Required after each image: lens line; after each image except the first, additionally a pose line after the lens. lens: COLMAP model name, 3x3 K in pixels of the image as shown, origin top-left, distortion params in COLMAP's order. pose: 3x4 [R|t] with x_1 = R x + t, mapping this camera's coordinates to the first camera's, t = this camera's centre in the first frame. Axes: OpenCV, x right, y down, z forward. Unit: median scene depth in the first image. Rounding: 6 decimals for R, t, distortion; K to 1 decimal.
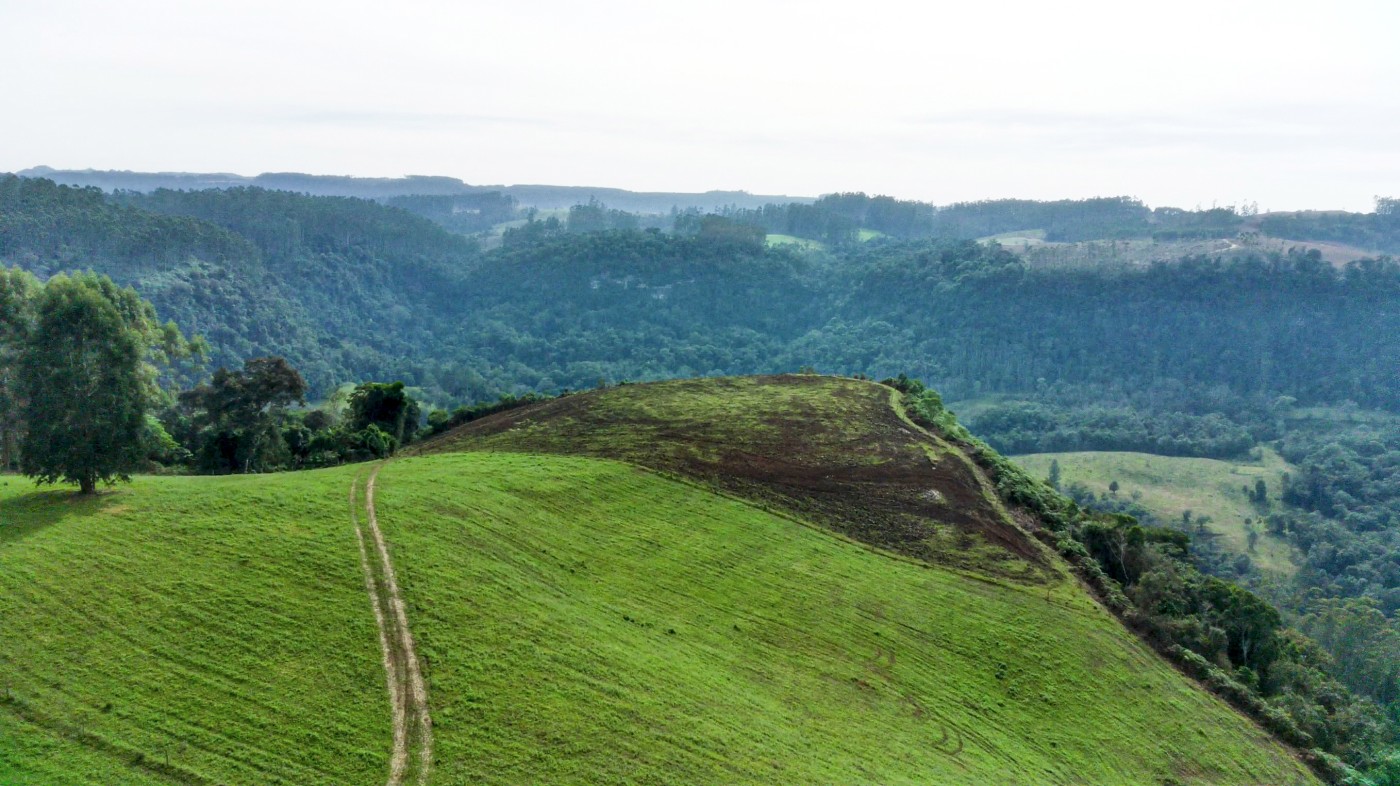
lens RADIAL K [[1092.3, 0, 700.0], [0, 1092.3, 393.0], [0, 0, 1]] dist [0.117103, -0.227158]
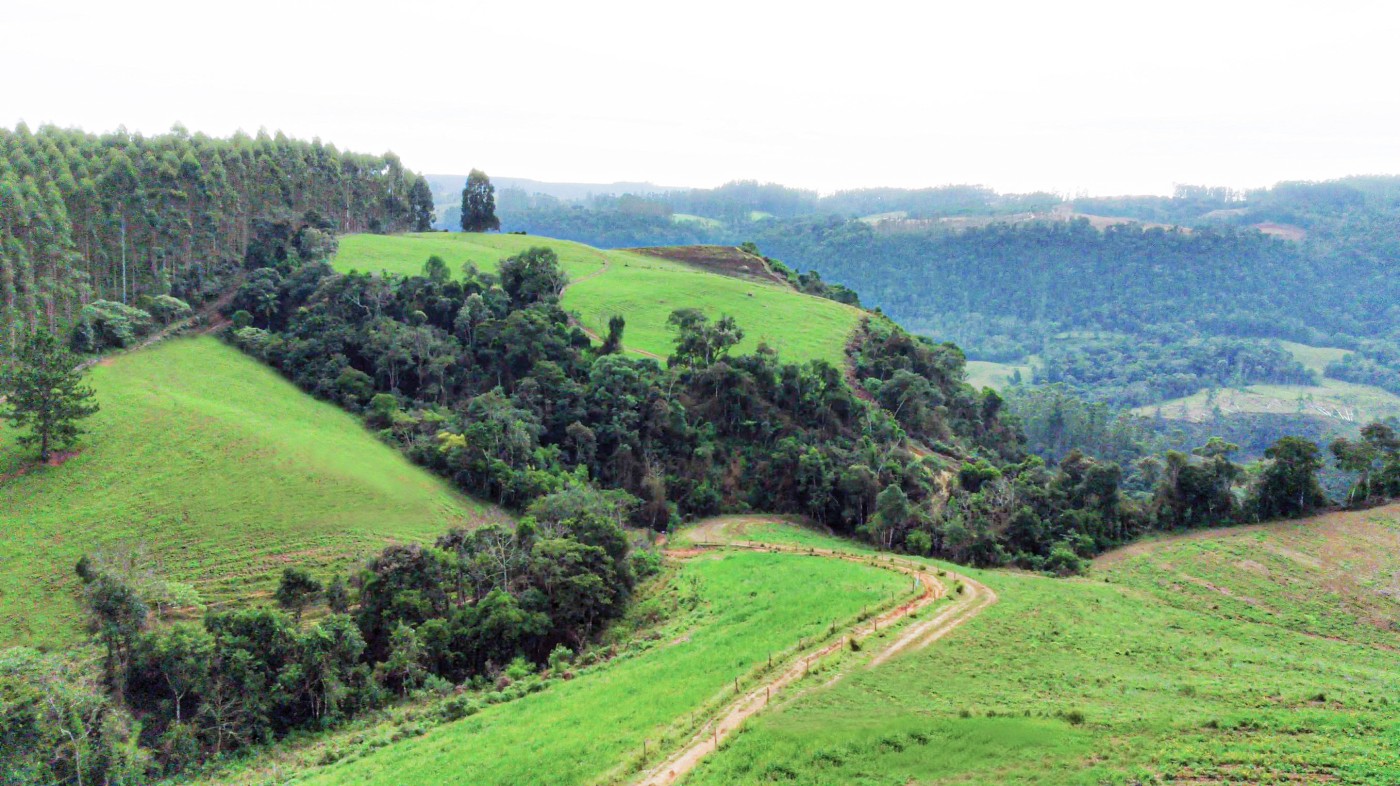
lens RADIAL K [[1092.3, 0, 700.0], [0, 1092.3, 393.0], [0, 0, 1]] dist [0.117103, -0.227158]
pose [[0.996279, -0.013121, 0.085181, -0.016809], [0.012709, 0.999905, 0.005380, 0.054187], [-0.085243, -0.004277, 0.996351, -0.225966]]
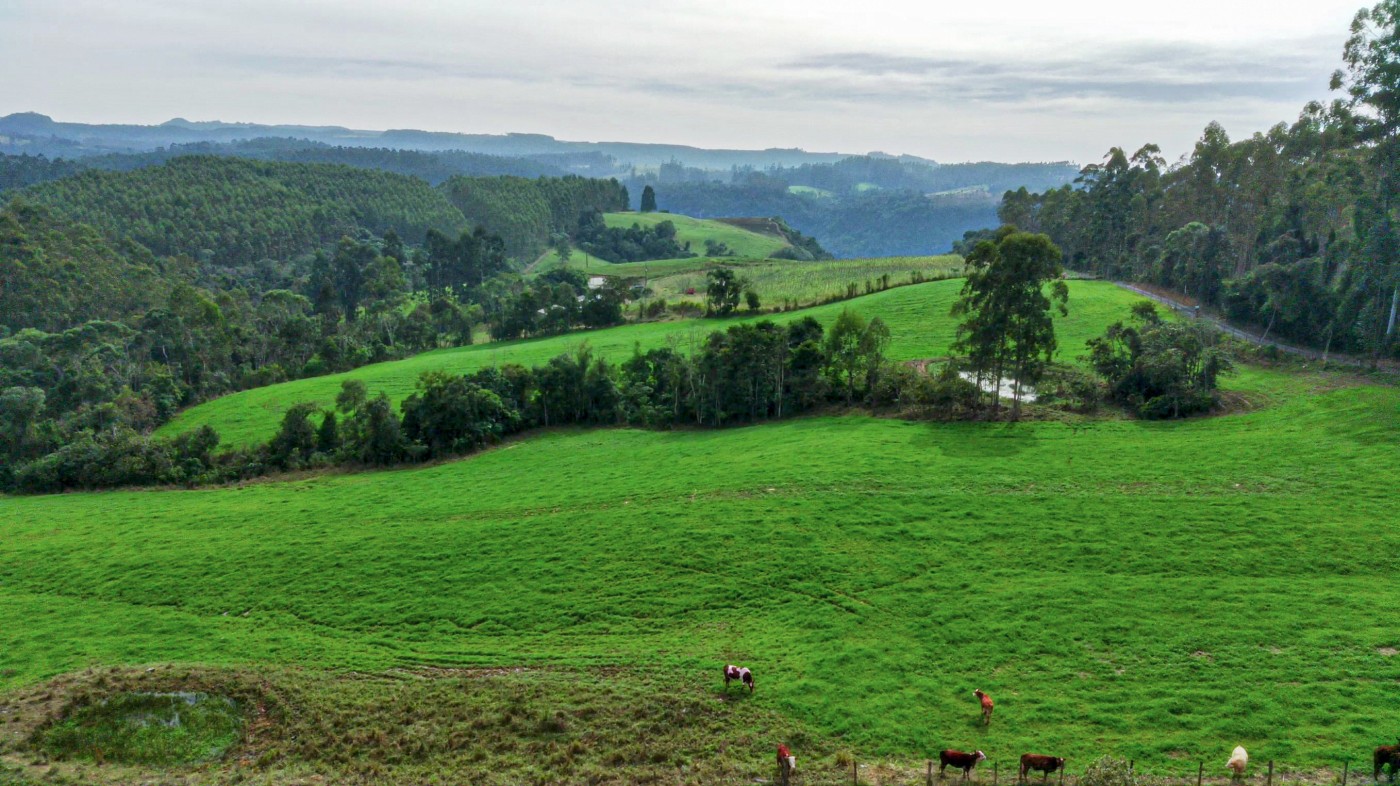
lens RADIAL K [[1092.3, 0, 700.0], [0, 1092.3, 393.0], [0, 0, 1]] dist [0.117103, -0.227158]
pose [[0.998238, 0.022781, -0.054795, 0.028145], [-0.020520, 0.998929, 0.041468, 0.102744], [0.055681, -0.040271, 0.997636, -0.670015]]
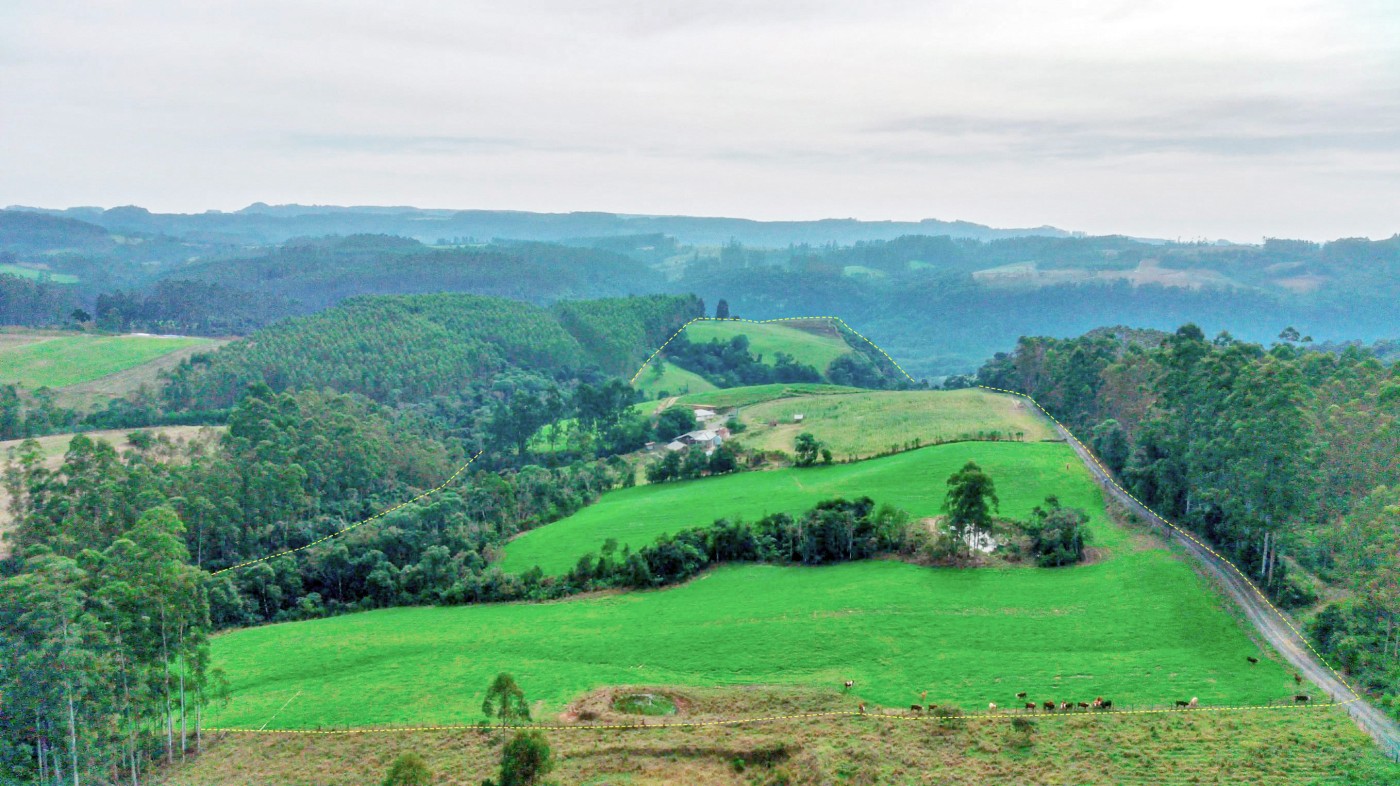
lens RADIAL K [[1092.3, 0, 700.0], [0, 1092.3, 393.0], [0, 0, 1]] dist [0.117103, -0.227158]
pose [[0.994185, 0.003232, -0.107637, 0.023735], [-0.004787, 0.999888, -0.014193, 0.079222], [0.107579, 0.014626, 0.994089, -0.775259]]
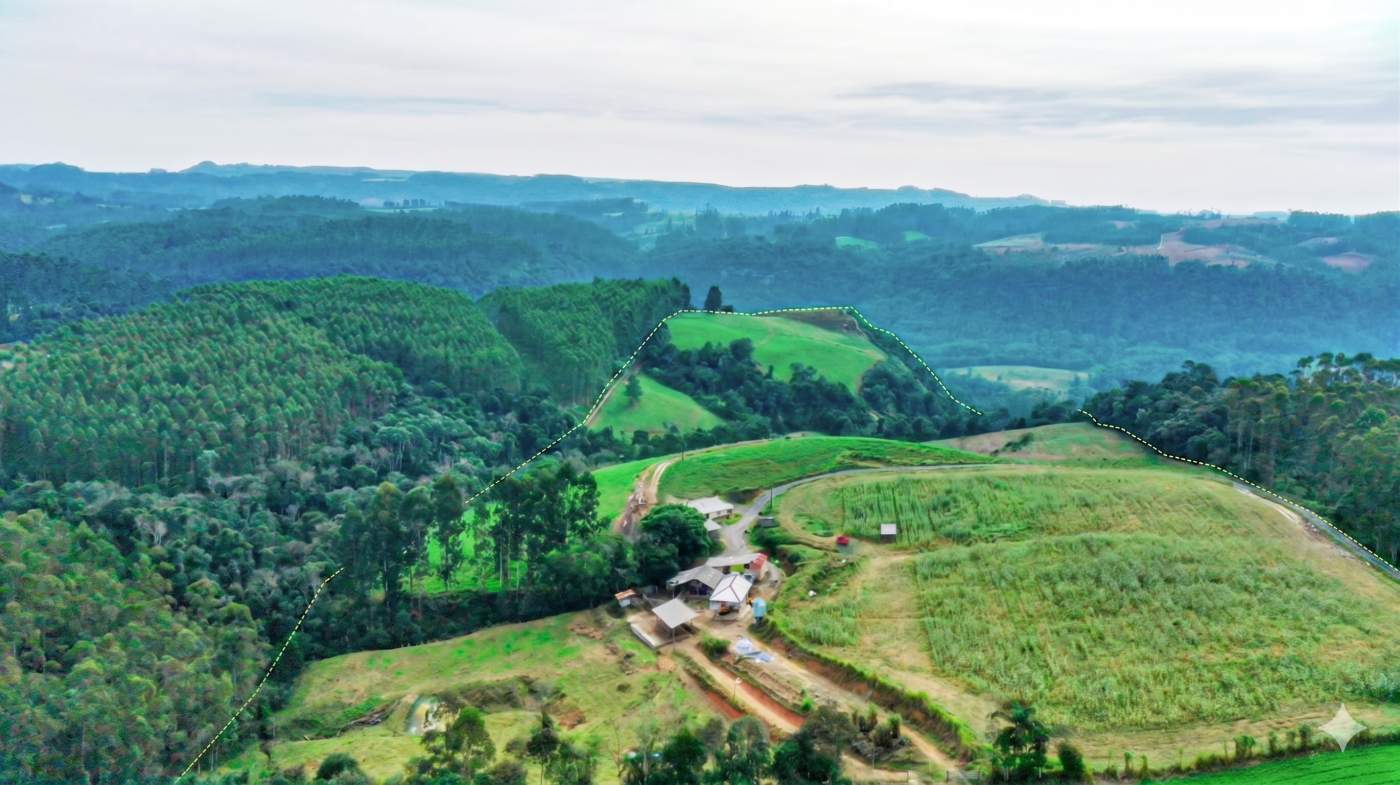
lens RADIAL K [[1092.3, 0, 700.0], [0, 1092.3, 392.5], [0, 0, 1]] dist [0.117103, -0.227158]
pose [[0.996925, 0.011081, -0.077574, -0.008092], [-0.009892, 0.999828, 0.015692, 0.047466], [0.077734, -0.014877, 0.996863, -0.582831]]
